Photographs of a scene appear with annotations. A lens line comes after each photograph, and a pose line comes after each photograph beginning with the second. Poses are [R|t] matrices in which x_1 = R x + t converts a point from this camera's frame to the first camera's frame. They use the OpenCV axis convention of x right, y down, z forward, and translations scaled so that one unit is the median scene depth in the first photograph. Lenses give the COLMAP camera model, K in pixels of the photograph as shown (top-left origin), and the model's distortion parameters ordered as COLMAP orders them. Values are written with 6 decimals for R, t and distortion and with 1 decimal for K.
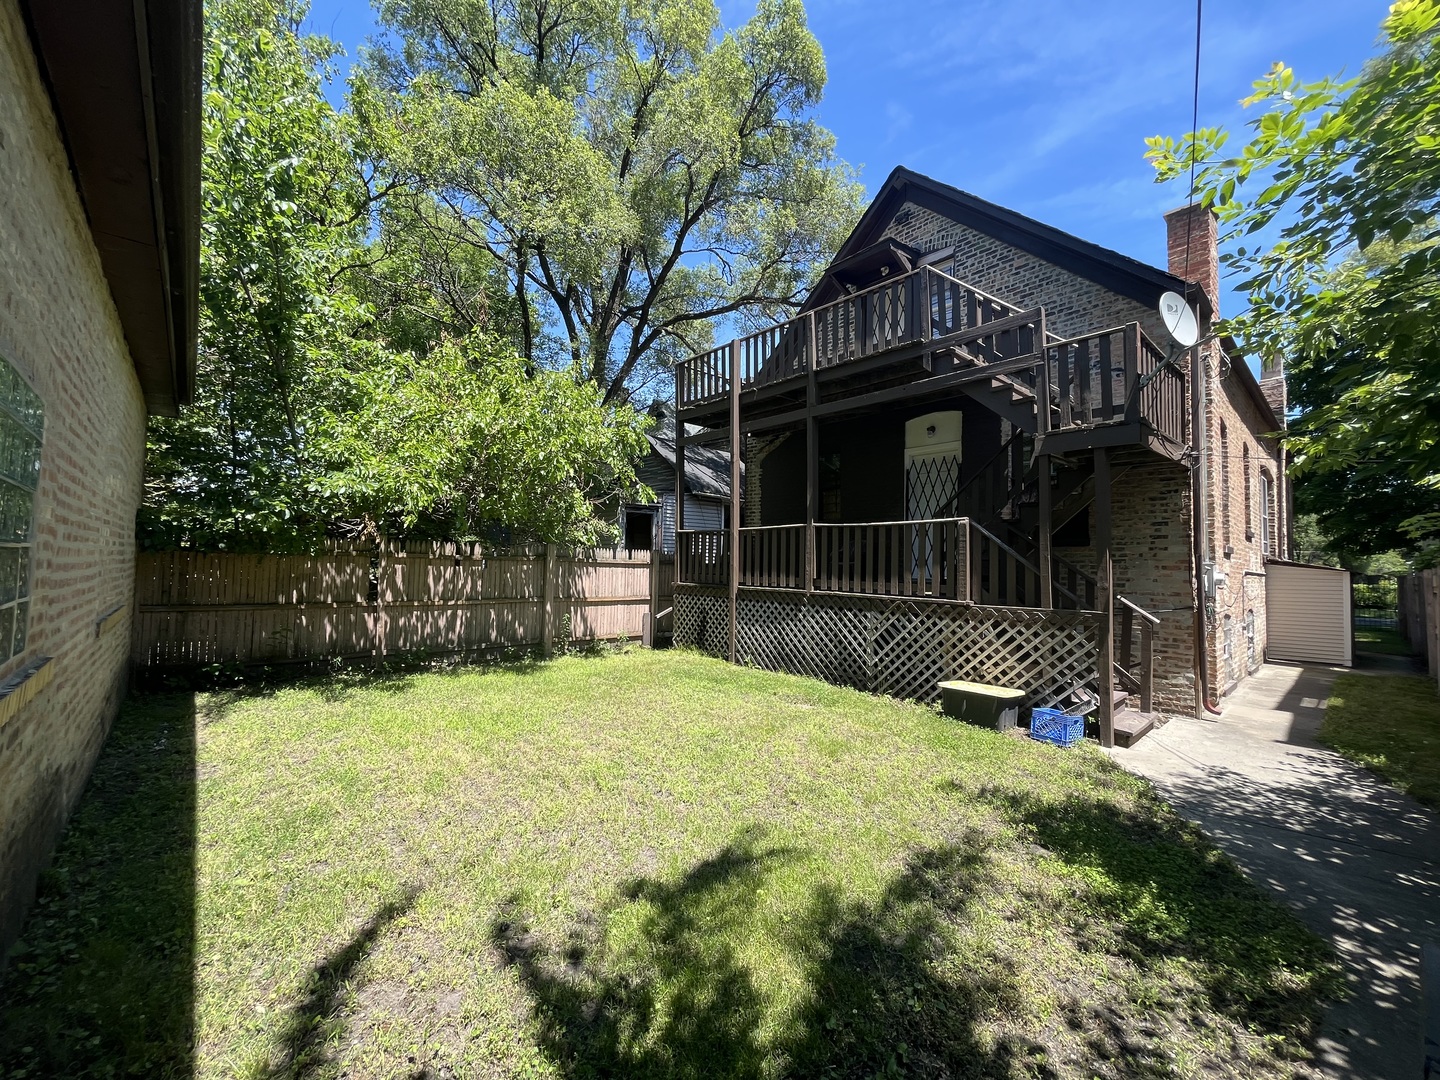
lens RADIAL K [[577.0, 0, 716.6], [0, 577.0, 540.0], [0, 0, 1]] dist [-0.001181, 0.000394]
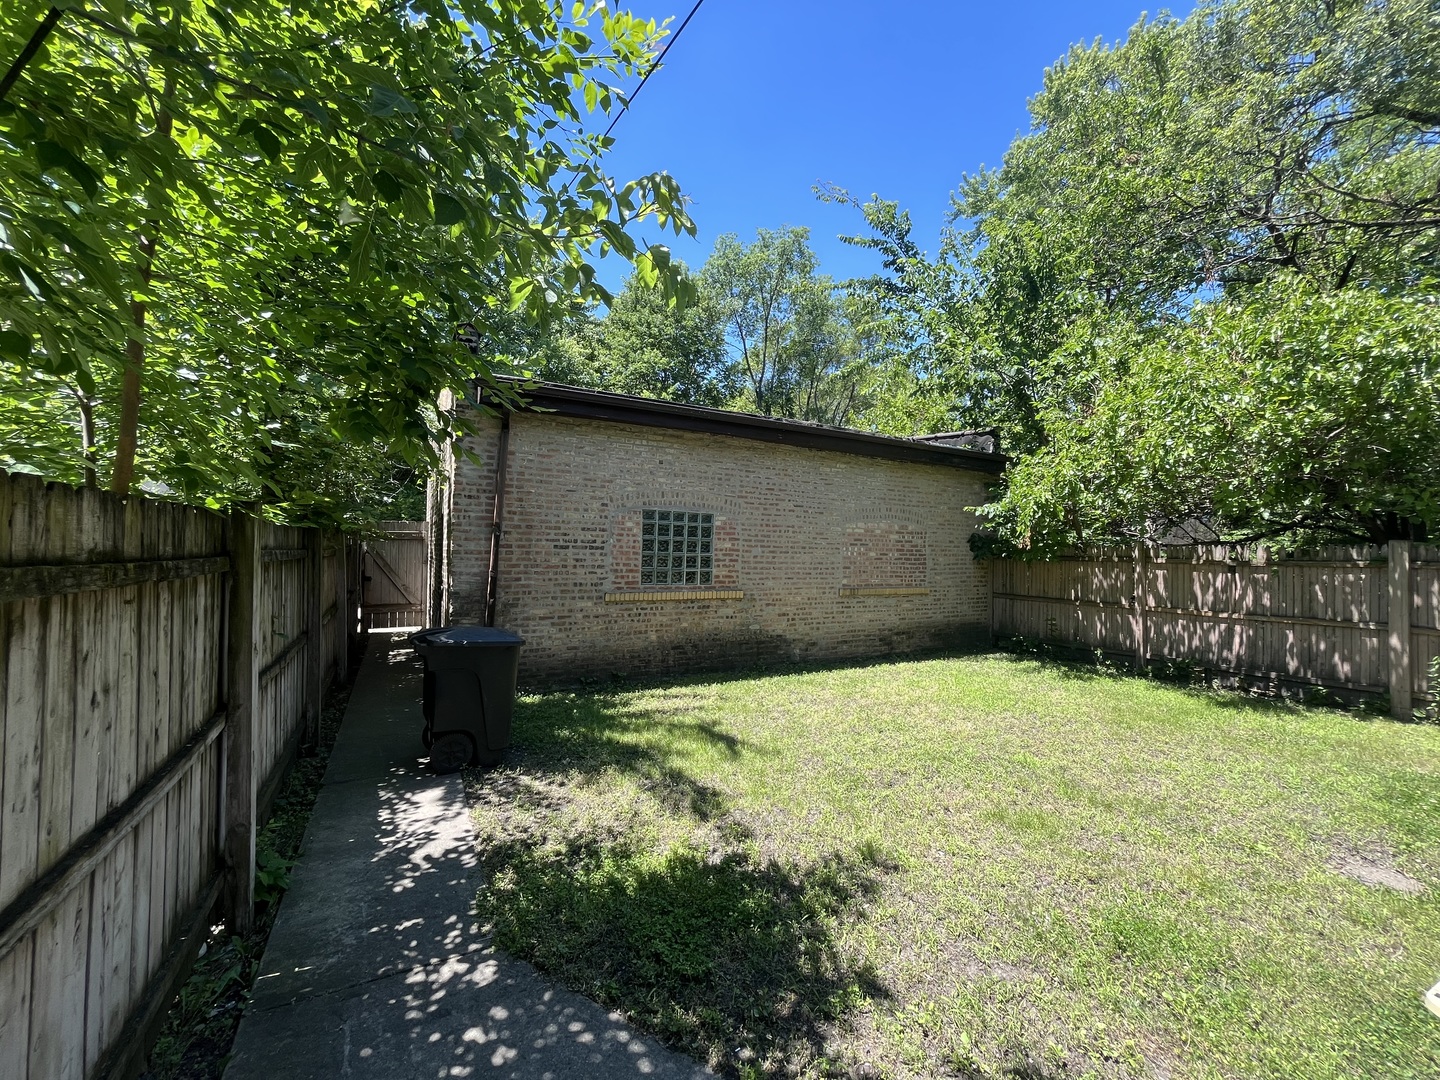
lens RADIAL K [[577.0, 0, 717.2], [0, 577.0, 545.7], [0, 0, 1]] dist [-0.001181, 0.000394]
pose [[-0.233362, -0.037828, -0.971654, 0.632250], [0.021601, 0.998795, -0.044073, 0.028777], [0.972150, -0.031274, -0.232263, 0.523388]]
